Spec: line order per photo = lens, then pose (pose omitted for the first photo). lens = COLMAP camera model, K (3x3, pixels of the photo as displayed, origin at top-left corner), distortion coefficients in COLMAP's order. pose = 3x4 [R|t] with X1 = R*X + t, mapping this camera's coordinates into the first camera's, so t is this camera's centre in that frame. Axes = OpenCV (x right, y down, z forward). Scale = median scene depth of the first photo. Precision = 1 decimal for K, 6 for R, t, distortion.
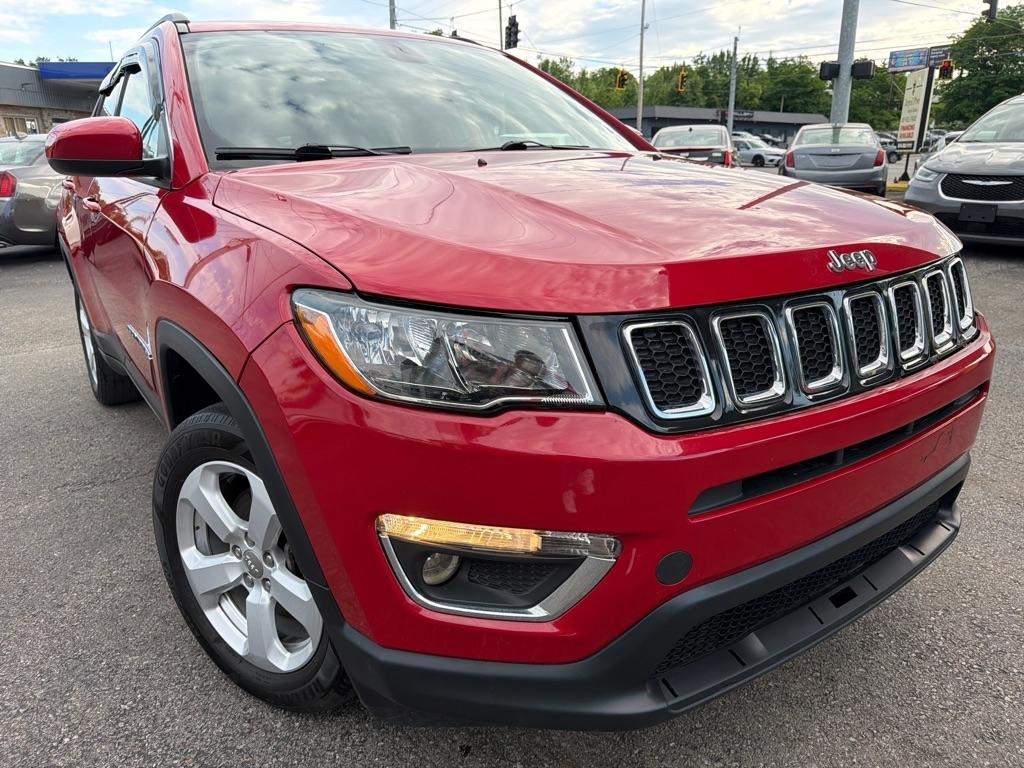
lens RADIAL K [[722.3, 0, 518.3], [0, 722.3, 384.0], [0, 0, 1]] dist [0.031331, -0.041967]
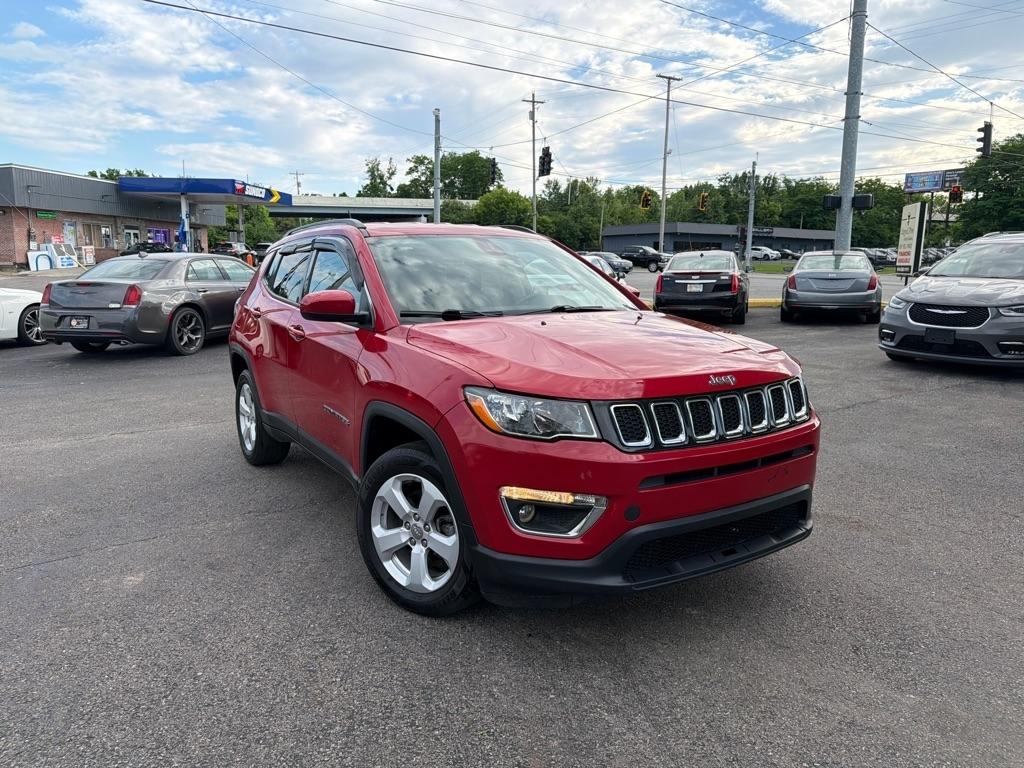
lens RADIAL K [[722.3, 0, 515.3], [0, 722.3, 380.3], [0, 0, 1]] dist [0.031331, -0.041967]
pose [[0.998905, 0.025349, -0.039326, -0.046424], [-0.030704, 0.989366, -0.142167, 0.110075], [0.035305, 0.143218, 0.989061, -0.813867]]
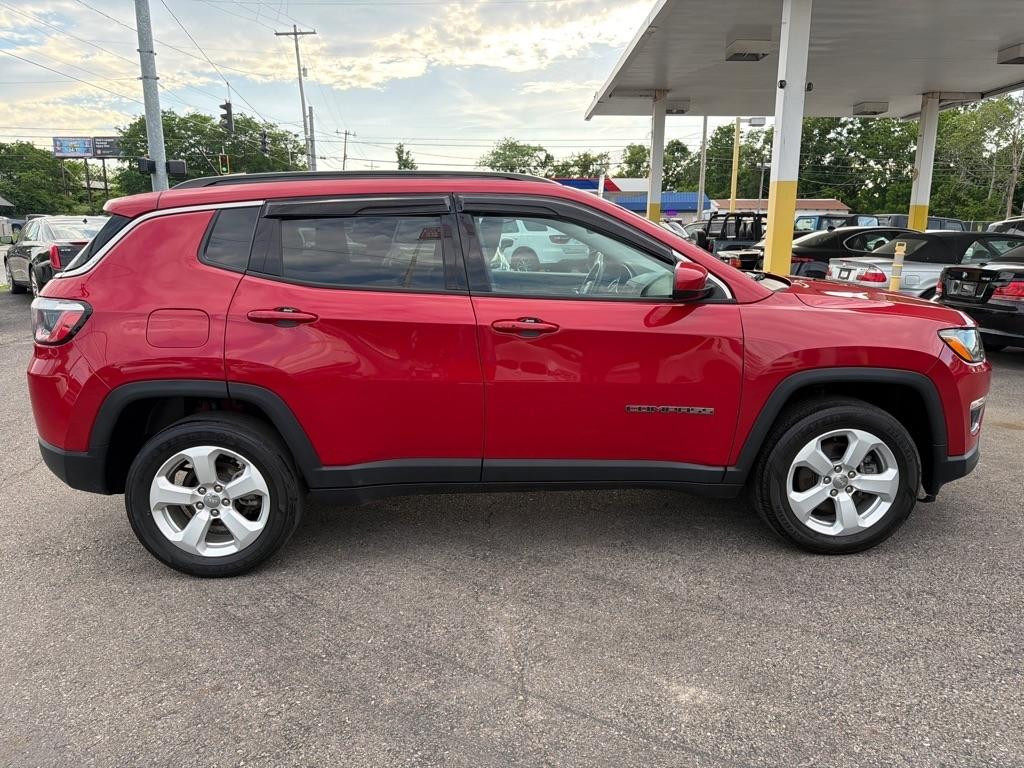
lens RADIAL K [[722.3, 0, 505.1], [0, 722.3, 381.3], [0, 0, 1]] dist [0.031331, -0.041967]
pose [[0.530798, -0.159124, 0.832426, -2.319108], [0.249224, 0.968093, 0.026139, -0.284894], [-0.810025, 0.193586, 0.553519, 0.557629]]
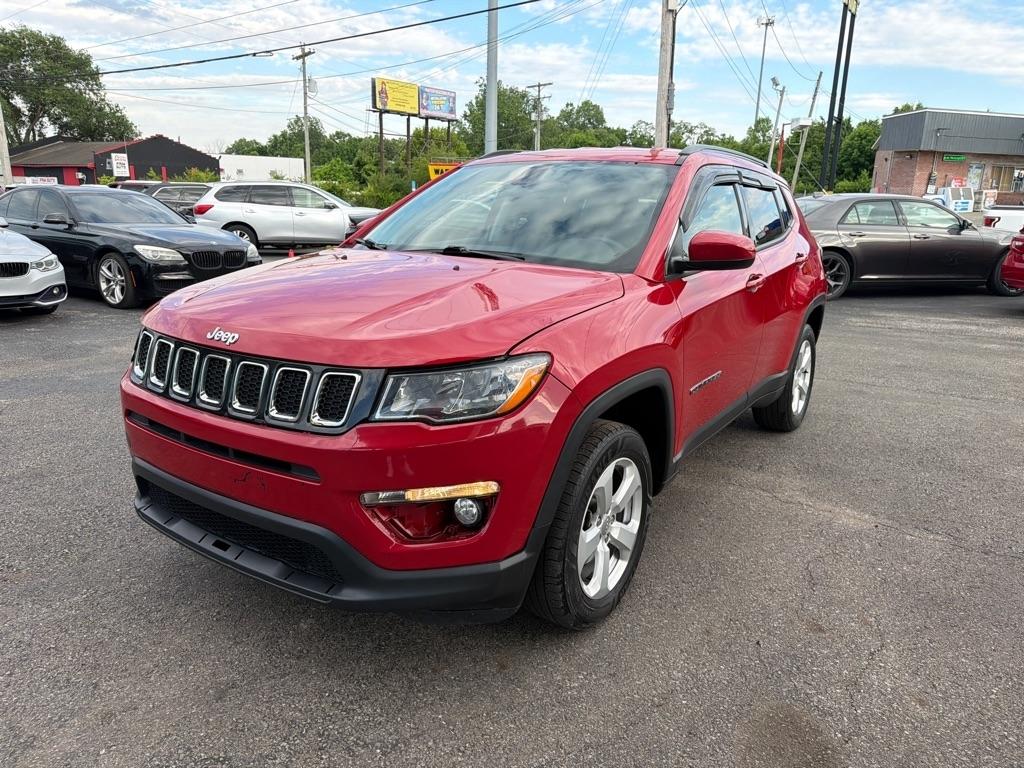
lens RADIAL K [[722.3, 0, 506.6], [0, 722.3, 387.0], [0, 0, 1]] dist [0.031331, -0.041967]
pose [[0.342571, 0.260786, -0.902572, 1.541640], [-0.306202, 0.939237, 0.155161, -0.362024], [0.888192, 0.223216, 0.401608, 0.616860]]
